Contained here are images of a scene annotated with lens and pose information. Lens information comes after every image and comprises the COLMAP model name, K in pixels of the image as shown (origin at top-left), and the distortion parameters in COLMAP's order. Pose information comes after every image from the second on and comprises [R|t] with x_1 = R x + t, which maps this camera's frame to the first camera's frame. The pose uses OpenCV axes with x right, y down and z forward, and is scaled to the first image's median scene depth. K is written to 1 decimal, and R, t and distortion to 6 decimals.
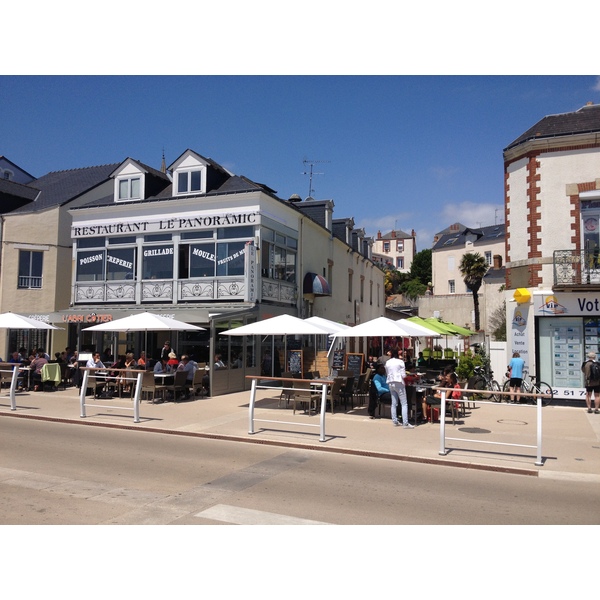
lens RADIAL K [[537.2, 0, 300.0], [0, 537.2, 300.0], [0, 0, 1]] dist [0.092947, -0.178704]
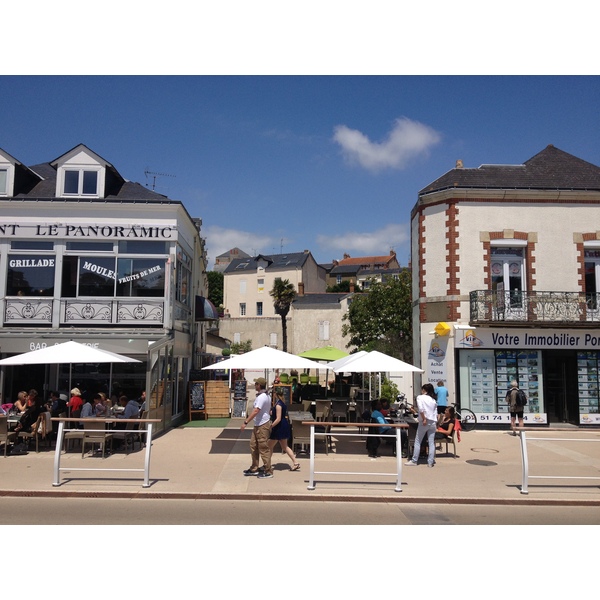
lens RADIAL K [[537.2, 0, 300.0], [0, 537.2, 300.0], [0, 0, 1]] dist [0.092947, -0.178704]
pose [[0.911198, 0.041633, 0.409860, -0.246387], [-0.026498, 0.998743, -0.042539, -0.010153], [-0.411116, 0.027901, 0.911156, 0.103871]]
